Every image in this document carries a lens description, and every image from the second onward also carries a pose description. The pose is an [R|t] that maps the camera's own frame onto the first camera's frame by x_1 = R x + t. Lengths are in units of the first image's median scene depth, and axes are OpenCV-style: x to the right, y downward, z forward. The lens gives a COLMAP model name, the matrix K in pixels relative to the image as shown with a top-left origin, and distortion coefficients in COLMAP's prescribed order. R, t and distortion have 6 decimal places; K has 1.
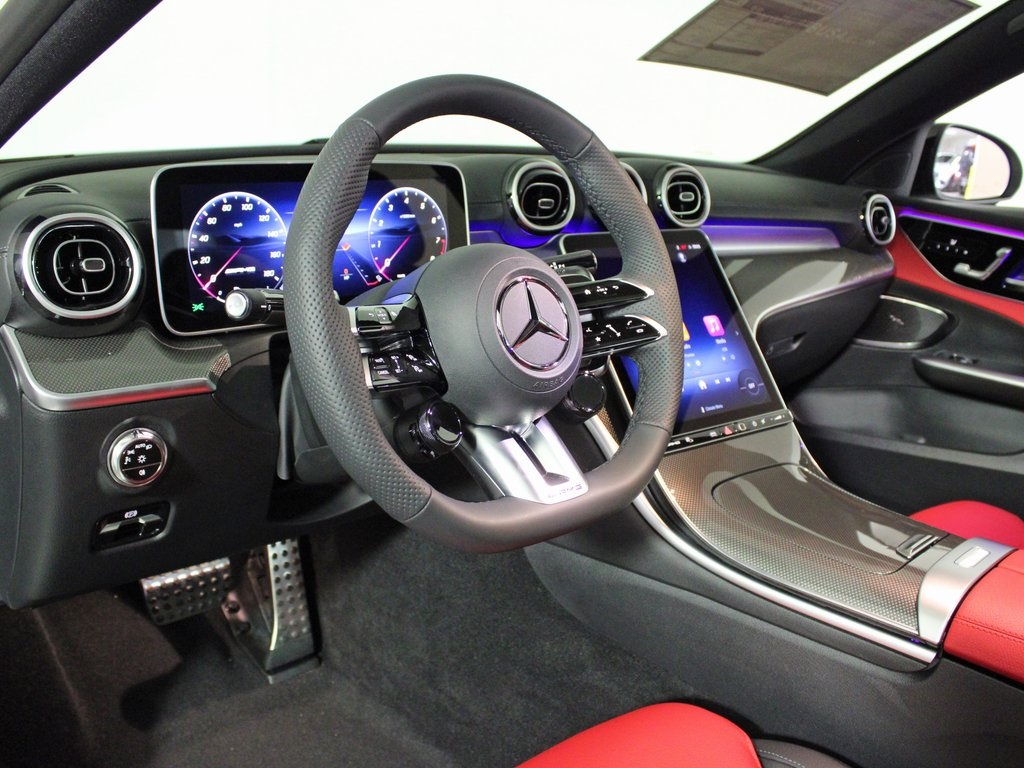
lens RADIAL K [[942.0, 0, 510.6], [0, 942.0, 390.3], [0, 0, 1]] dist [-0.126353, 0.000000]
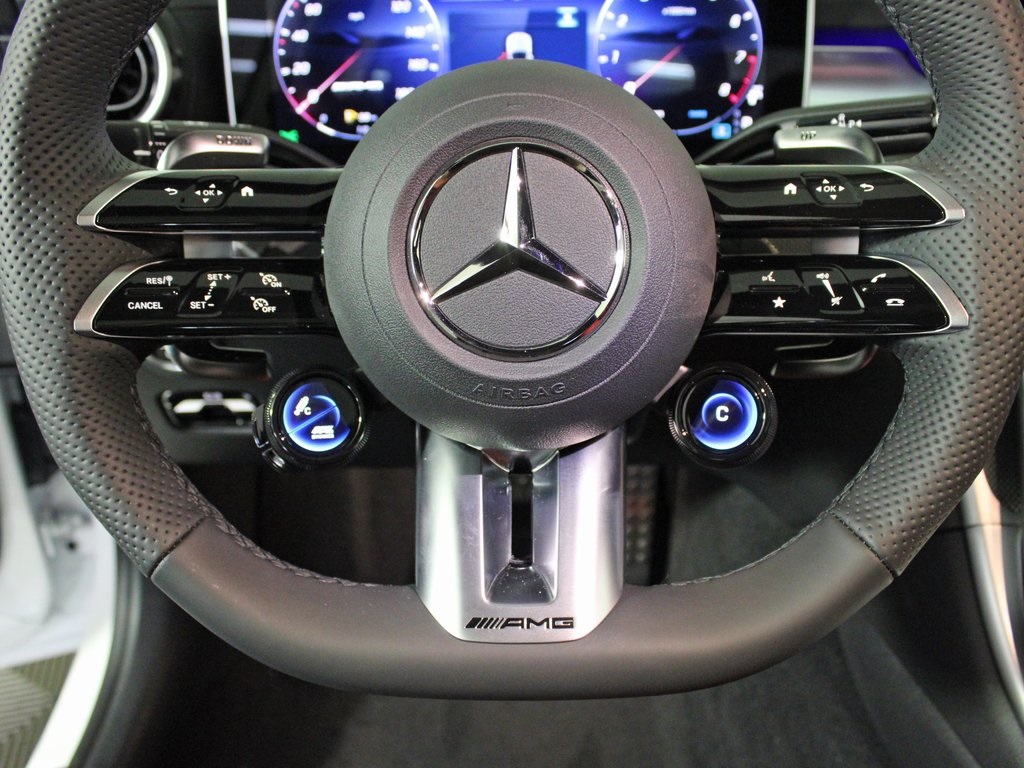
lens RADIAL K [[942.0, 0, 514.2], [0, 942.0, 380.7], [0, 0, 1]] dist [-0.126353, 0.000000]
pose [[0.731817, 0.257920, -0.630810, 0.258814], [-0.140556, 0.962840, 0.230615, -0.093004], [0.666849, -0.080104, 0.740875, 0.555323]]
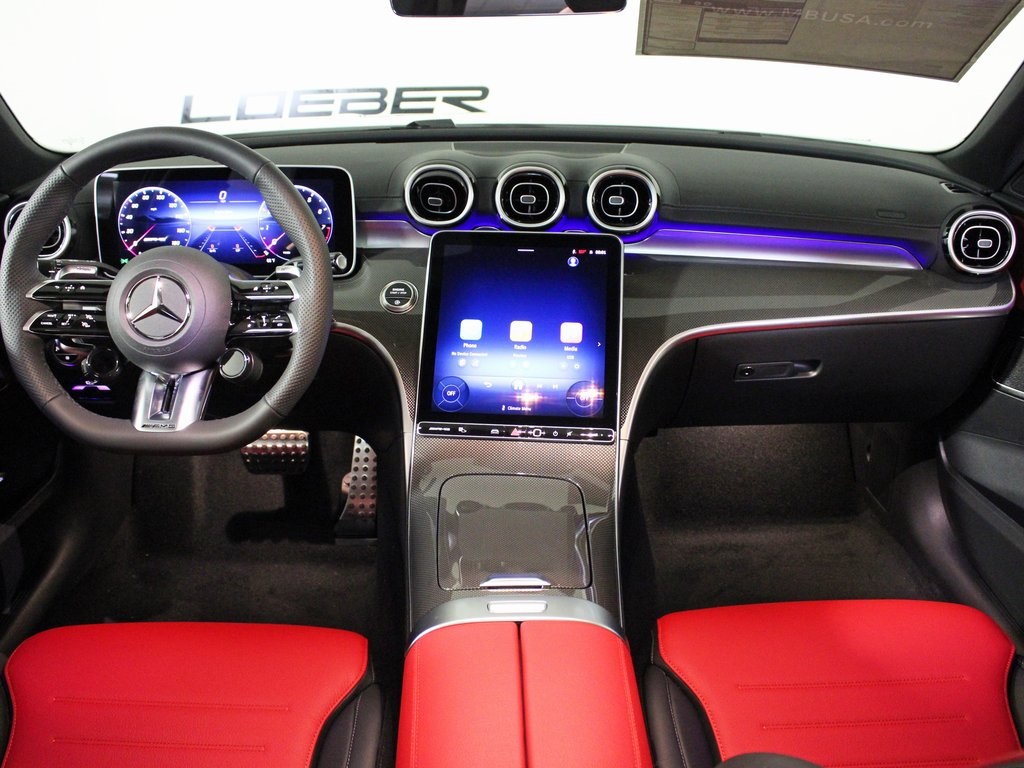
lens RADIAL K [[942.0, 0, 508.1], [0, 942.0, 384.0], [0, 0, 1]] dist [-0.126353, 0.000000]
pose [[0.752734, 0.211067, -0.623573, 1.086941], [-0.159171, 0.977458, 0.138710, -0.193869], [0.638793, -0.005157, 0.769361, 0.218010]]
